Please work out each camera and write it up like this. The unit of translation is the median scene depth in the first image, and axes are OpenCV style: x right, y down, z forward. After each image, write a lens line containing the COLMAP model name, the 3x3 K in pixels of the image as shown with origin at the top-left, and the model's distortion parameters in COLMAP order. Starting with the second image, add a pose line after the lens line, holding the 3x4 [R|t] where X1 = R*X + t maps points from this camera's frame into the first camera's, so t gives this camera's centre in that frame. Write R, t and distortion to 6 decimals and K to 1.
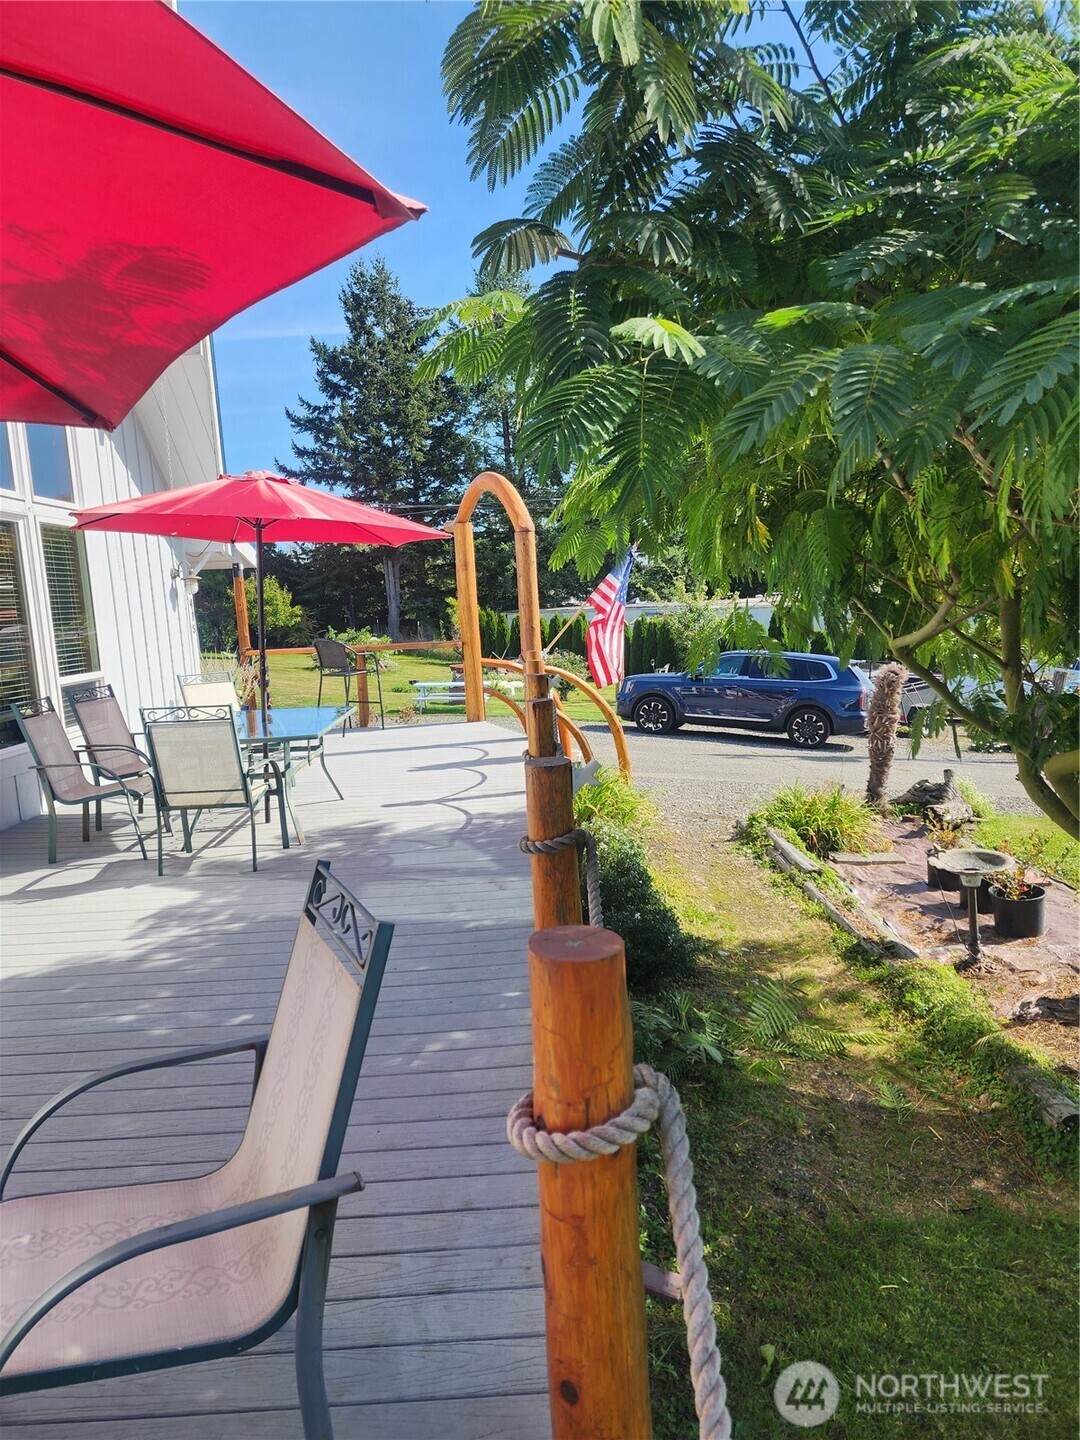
lens RADIAL K [[934.0, 0, 532.9], [0, 934.0, 719.8], [0, 0, 1]] dist [0.137664, -0.167610]
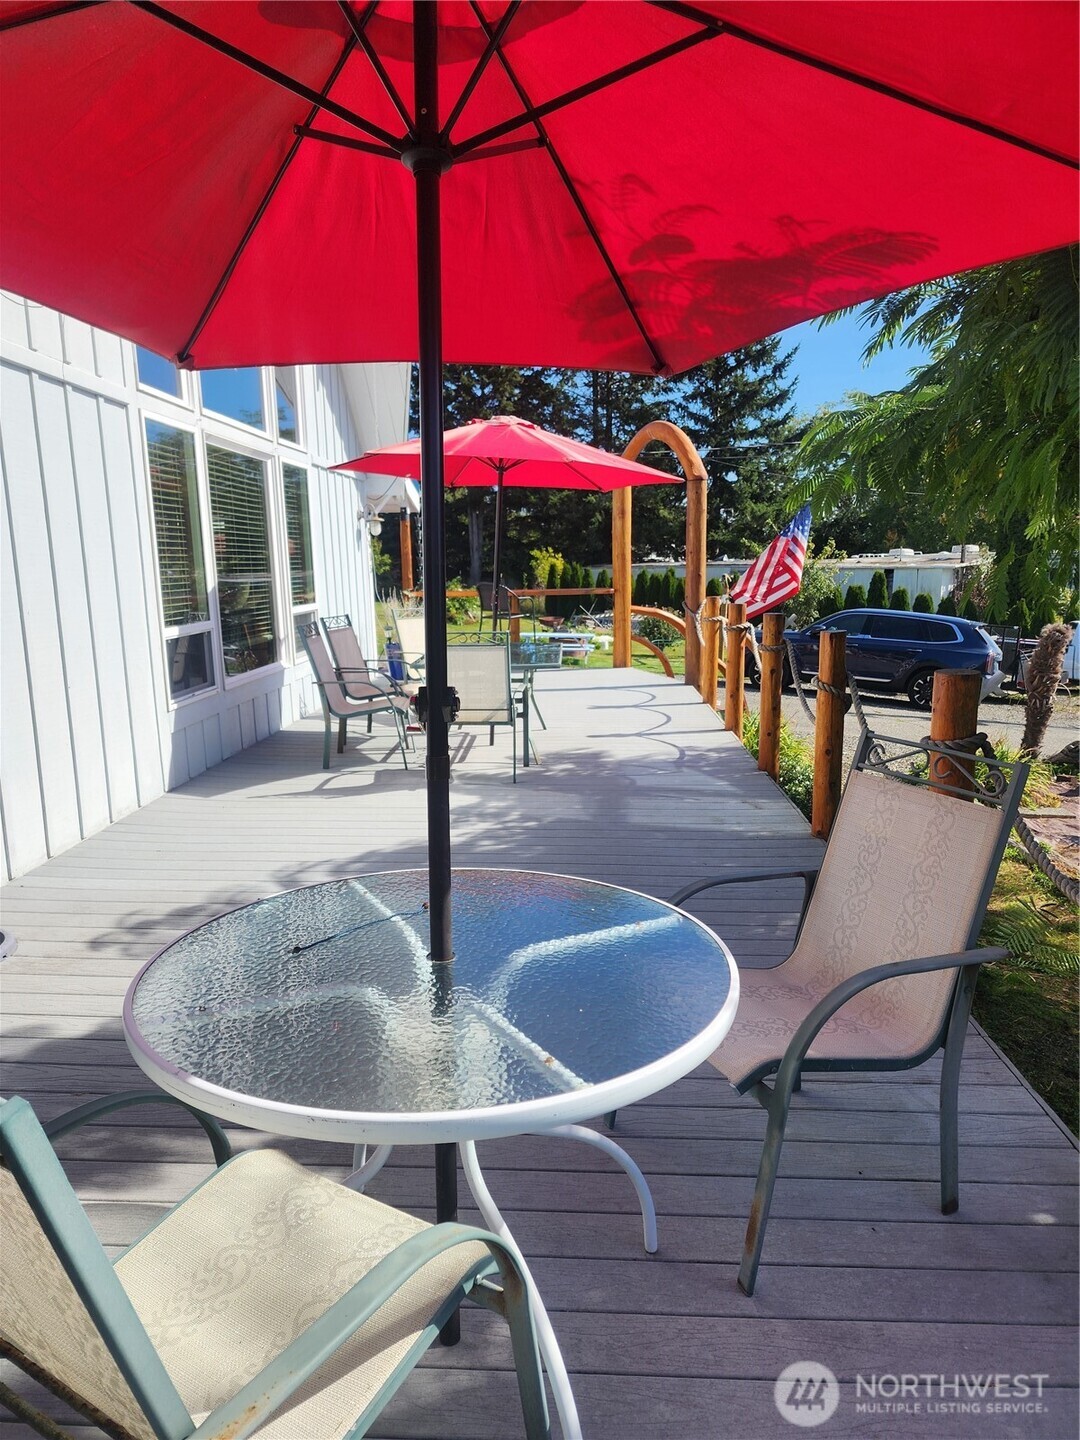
lens RADIAL K [[934.0, 0, 532.9], [0, 934.0, 719.8], [0, 0, 1]] dist [0.137664, -0.167610]
pose [[0.996818, 0.042245, -0.067602, -0.106137], [-0.039049, 0.998087, 0.047925, 0.016914], [0.069497, -0.045133, 0.996561, -0.049587]]
